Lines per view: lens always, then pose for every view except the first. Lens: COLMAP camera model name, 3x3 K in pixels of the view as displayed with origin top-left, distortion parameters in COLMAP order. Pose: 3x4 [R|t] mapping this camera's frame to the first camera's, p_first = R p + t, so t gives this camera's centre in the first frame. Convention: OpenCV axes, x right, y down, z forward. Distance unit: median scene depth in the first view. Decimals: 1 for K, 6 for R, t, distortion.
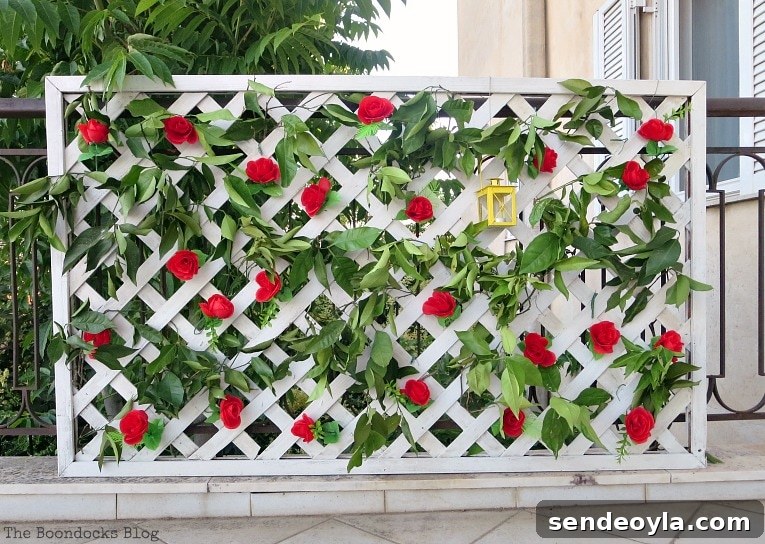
lens RADIAL K [[629.1, 0, 382.5], [0, 629.1, 272.0], [0, 0, 1]] dist [-0.000826, 0.000238]
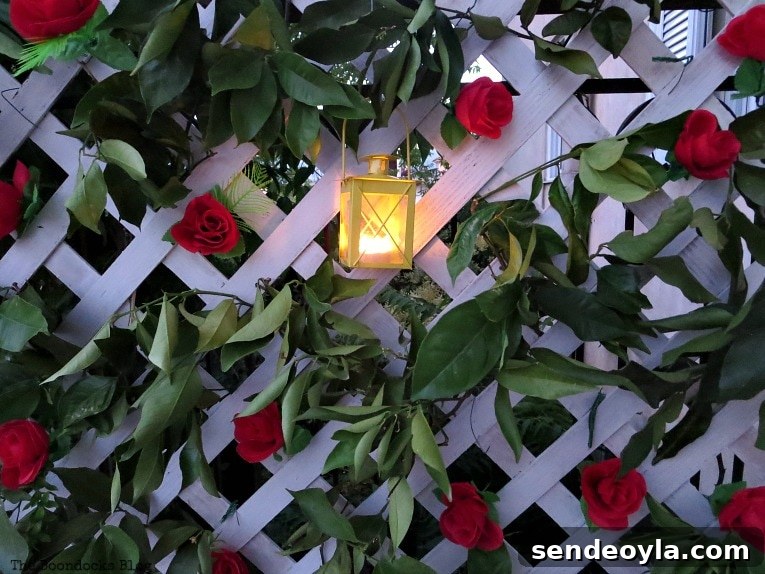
lens RADIAL K [[605.2, 0, 382.5], [0, 605.2, 287.0], [0, 0, 1]] dist [-0.003890, -0.000192]
pose [[0.998257, 0.010997, -0.057977, 0.204172], [-0.002886, 0.990406, 0.138158, -0.113209], [0.058940, -0.137750, 0.988712, 0.560248]]
